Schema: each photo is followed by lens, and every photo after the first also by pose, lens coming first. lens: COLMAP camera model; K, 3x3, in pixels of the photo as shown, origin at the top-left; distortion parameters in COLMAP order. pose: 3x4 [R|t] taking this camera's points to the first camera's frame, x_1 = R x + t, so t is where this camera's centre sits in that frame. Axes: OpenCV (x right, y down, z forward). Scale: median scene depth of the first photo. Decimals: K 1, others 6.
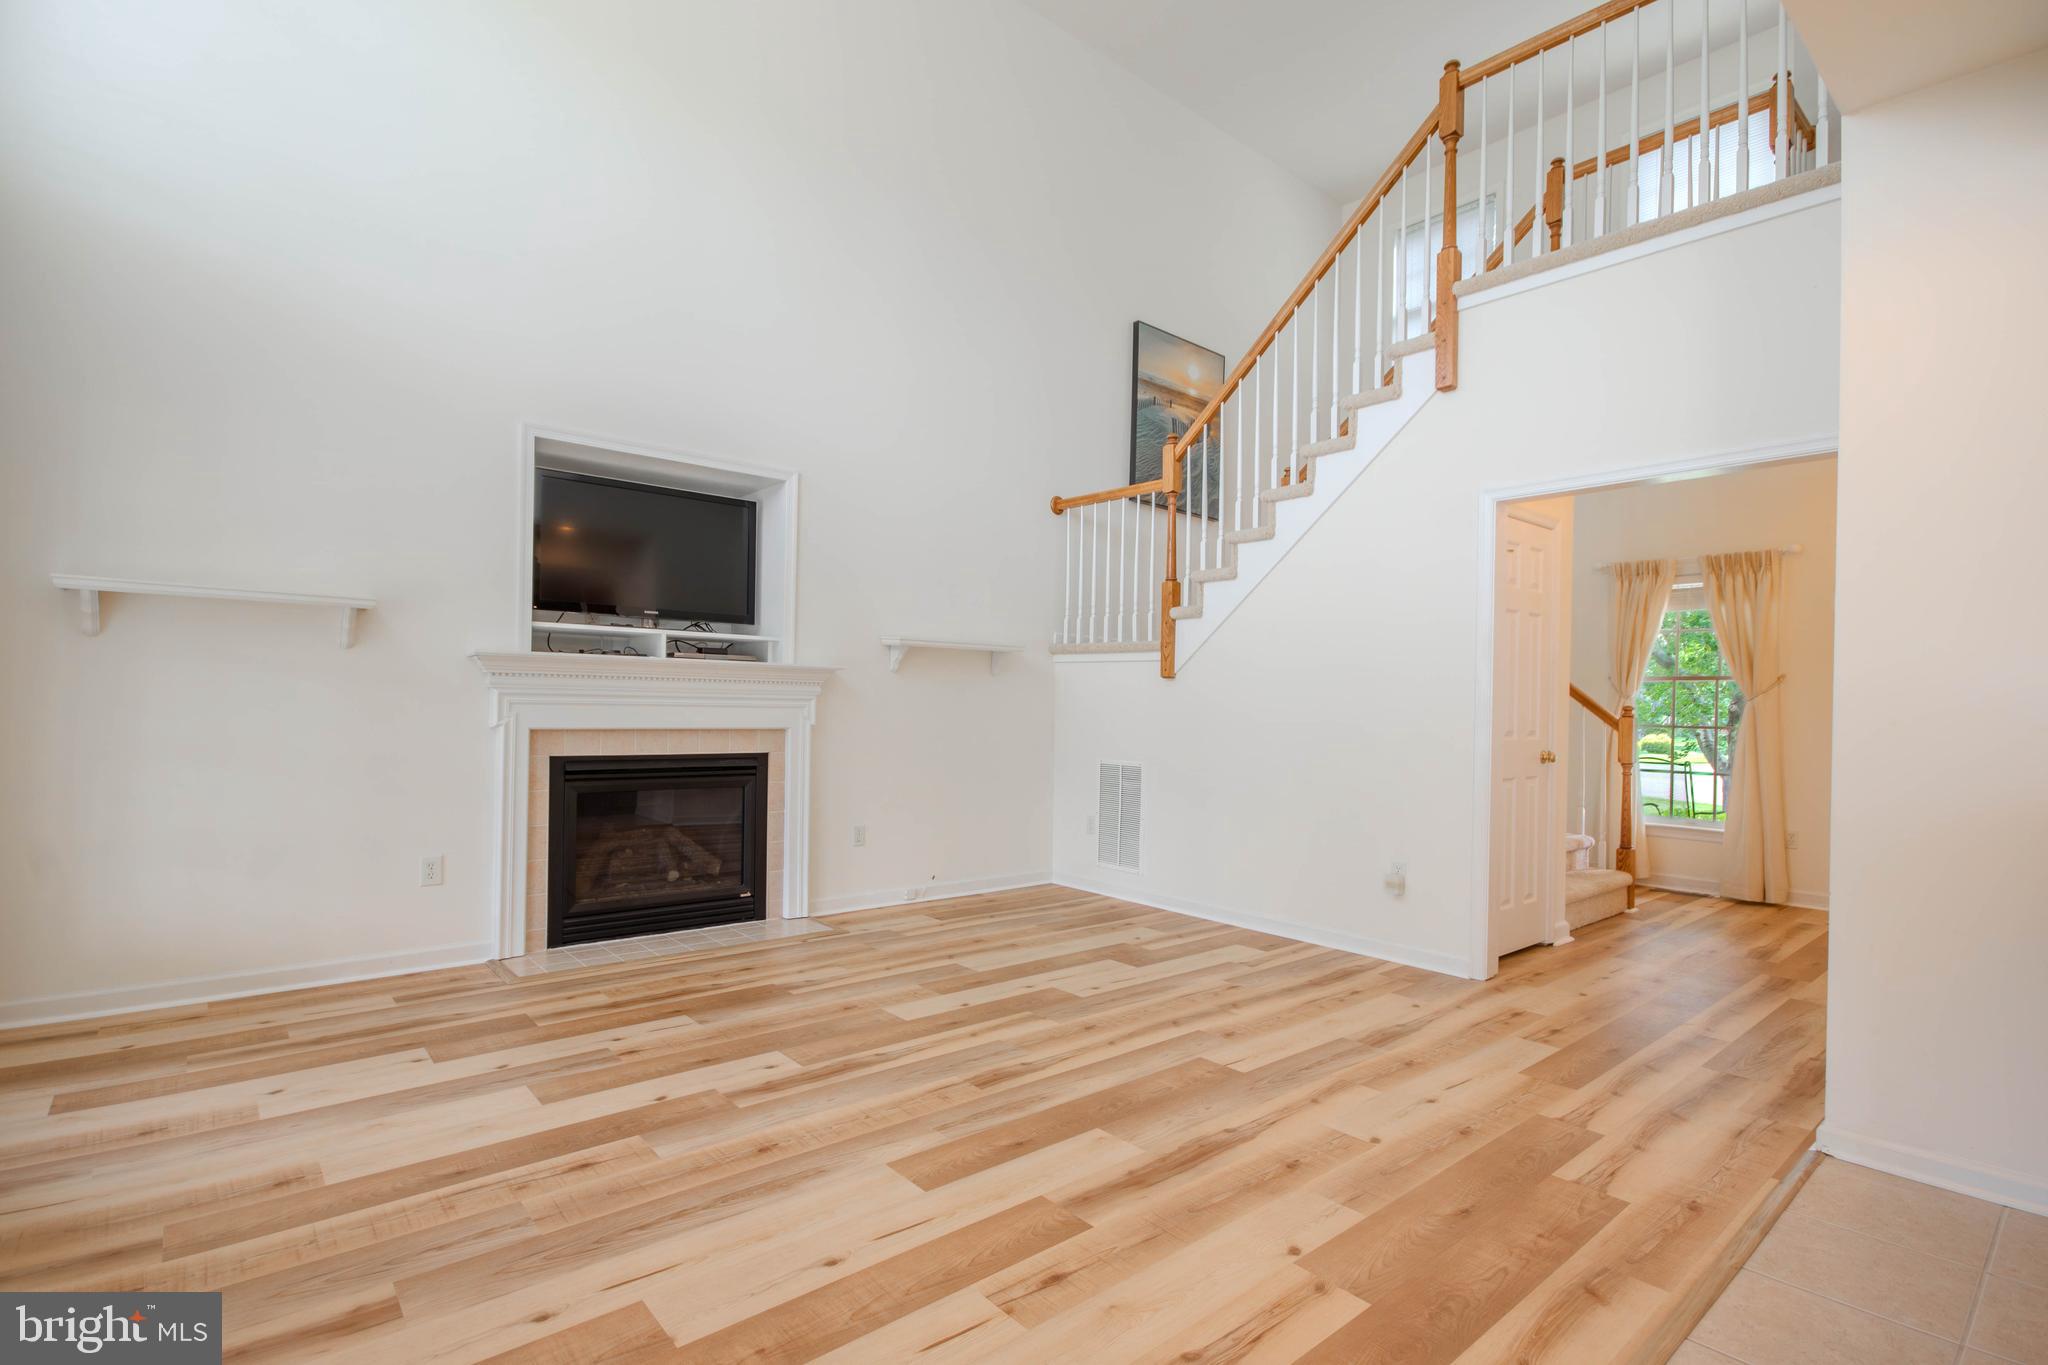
lens RADIAL K [[978.8, 0, 1033.5], [0, 978.8, 706.2], [0, 0, 1]] dist [0.000374, -0.000115]
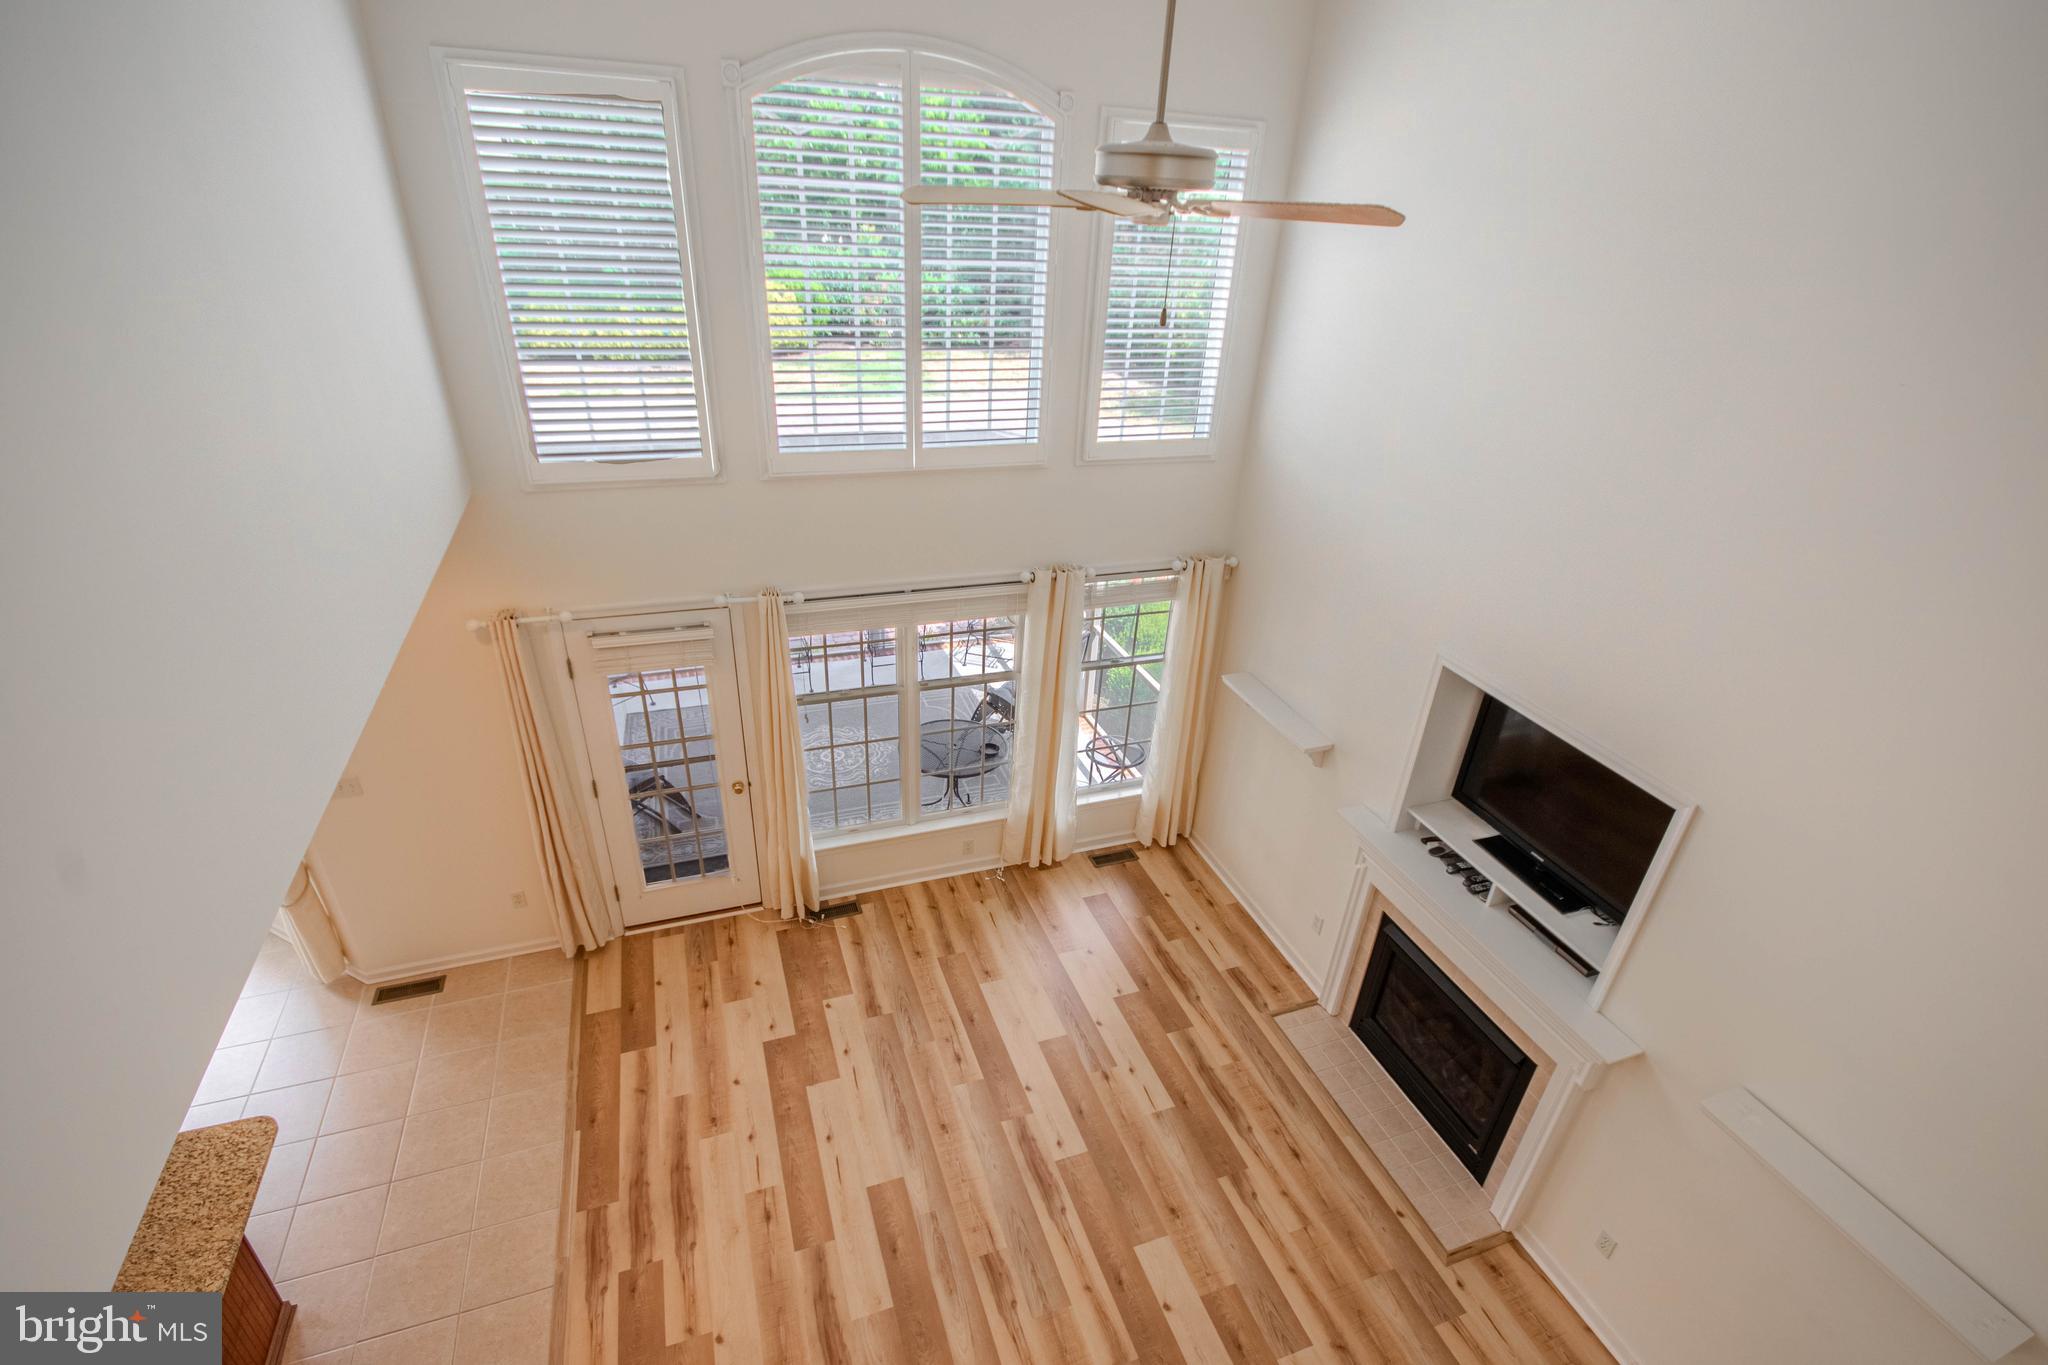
lens RADIAL K [[941.6, 0, 1024.9], [0, 941.6, 713.7], [0, 0, 1]] dist [-0.000689, -0.000602]
pose [[-0.353505, 0.425261, -0.833179, 0.566159], [-0.056896, 0.879265, 0.472924, -0.751000], [0.933701, 0.214585, -0.286629, 0.968236]]
